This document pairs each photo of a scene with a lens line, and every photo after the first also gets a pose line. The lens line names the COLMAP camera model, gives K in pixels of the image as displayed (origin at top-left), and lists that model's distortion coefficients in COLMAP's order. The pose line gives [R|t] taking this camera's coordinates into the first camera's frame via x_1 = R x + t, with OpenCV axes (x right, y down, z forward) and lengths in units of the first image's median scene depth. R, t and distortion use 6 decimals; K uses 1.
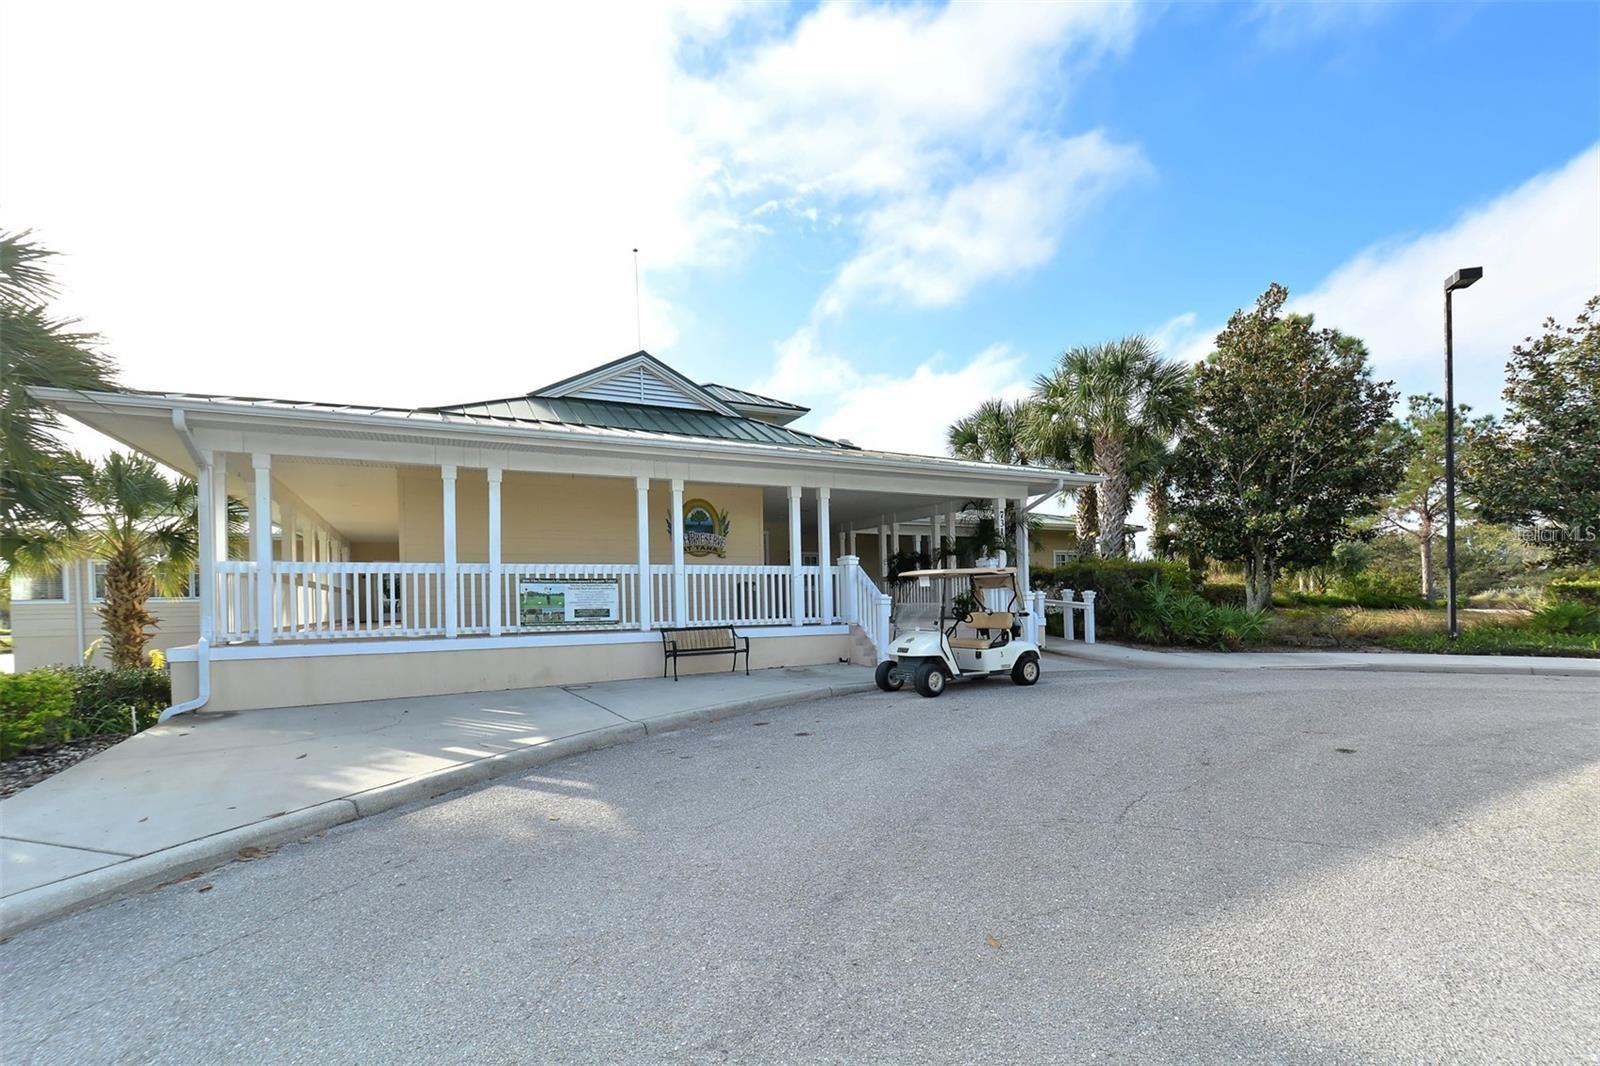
lens RADIAL K [[708.1, 0, 798.4], [0, 708.1, 601.4], [0, 0, 1]] dist [0.003470, 0.000154]
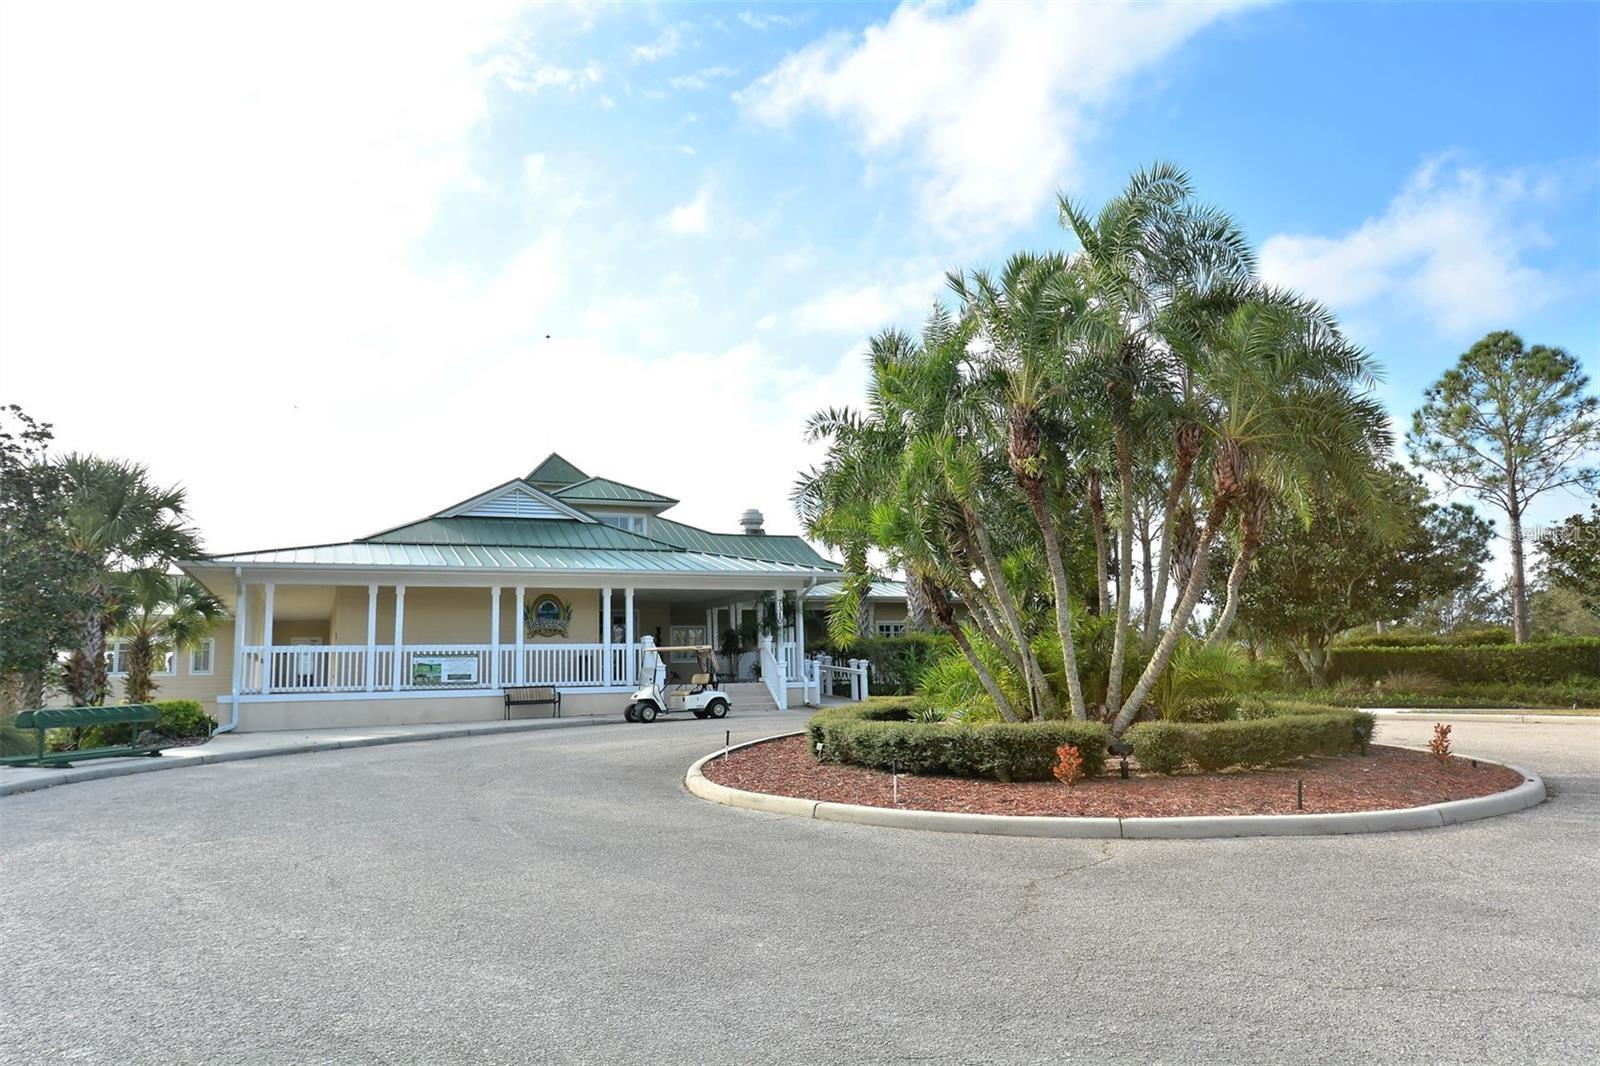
lens RADIAL K [[1063.8, 0, 800.0], [0, 1063.8, 533.0], [0, 0, 1]] dist [-0.007934, -0.001337]
pose [[0.998525, -0.014577, -0.052292, 0.553950], [0.007177, 0.990266, -0.139002, 0.032283], [0.053809, 0.138422, 0.988910, -1.240126]]
